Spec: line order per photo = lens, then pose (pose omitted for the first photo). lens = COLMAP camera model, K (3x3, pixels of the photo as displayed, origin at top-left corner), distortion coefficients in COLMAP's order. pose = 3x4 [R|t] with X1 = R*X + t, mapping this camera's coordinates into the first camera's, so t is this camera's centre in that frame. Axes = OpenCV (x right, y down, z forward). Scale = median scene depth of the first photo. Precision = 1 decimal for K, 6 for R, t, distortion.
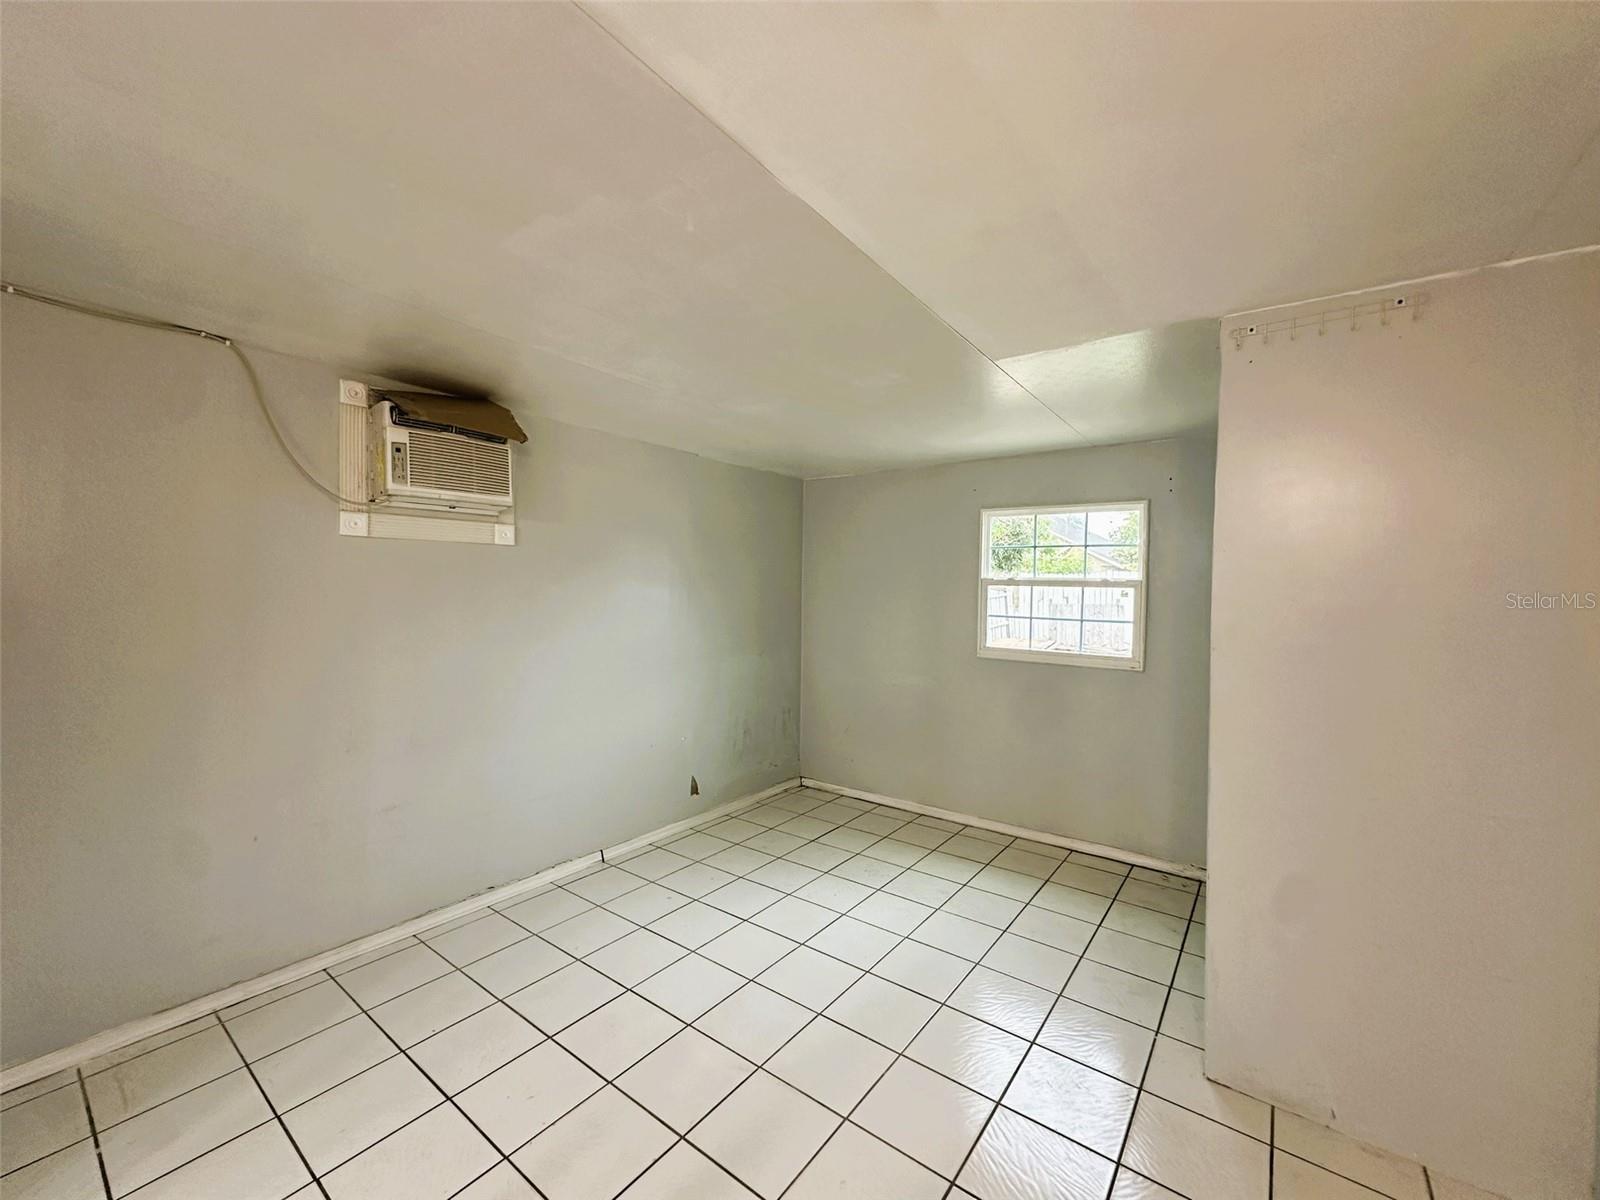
lens RADIAL K [[636.5, 0, 802.7], [0, 636.5, 596.7], [0, 0, 1]] dist [-0.002700, 0.000712]
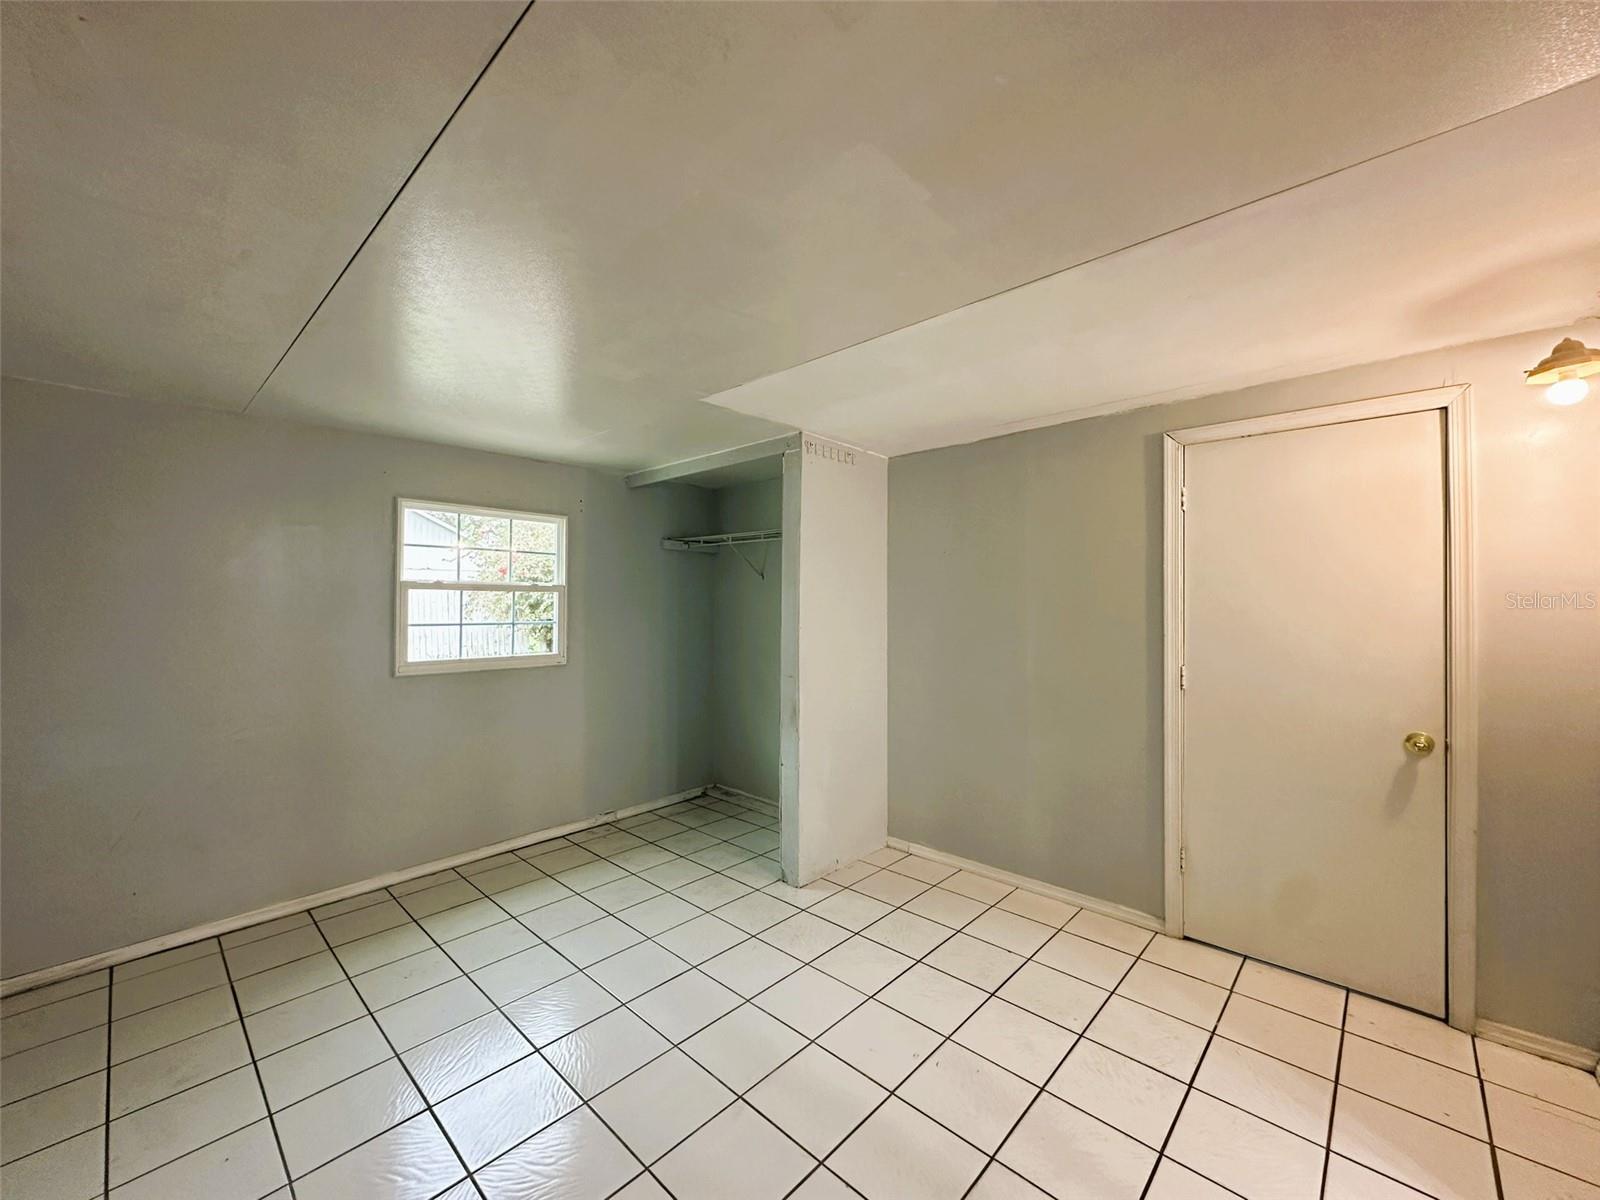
lens RADIAL K [[636.5, 0, 802.7], [0, 636.5, 596.7], [0, 0, 1]] dist [-0.002700, 0.000712]
pose [[0.104605, -0.007532, 0.994485, -0.511559], [0.015645, 0.999860, 0.005927, -0.004423], [-0.994391, 0.014938, 0.104708, 0.410943]]
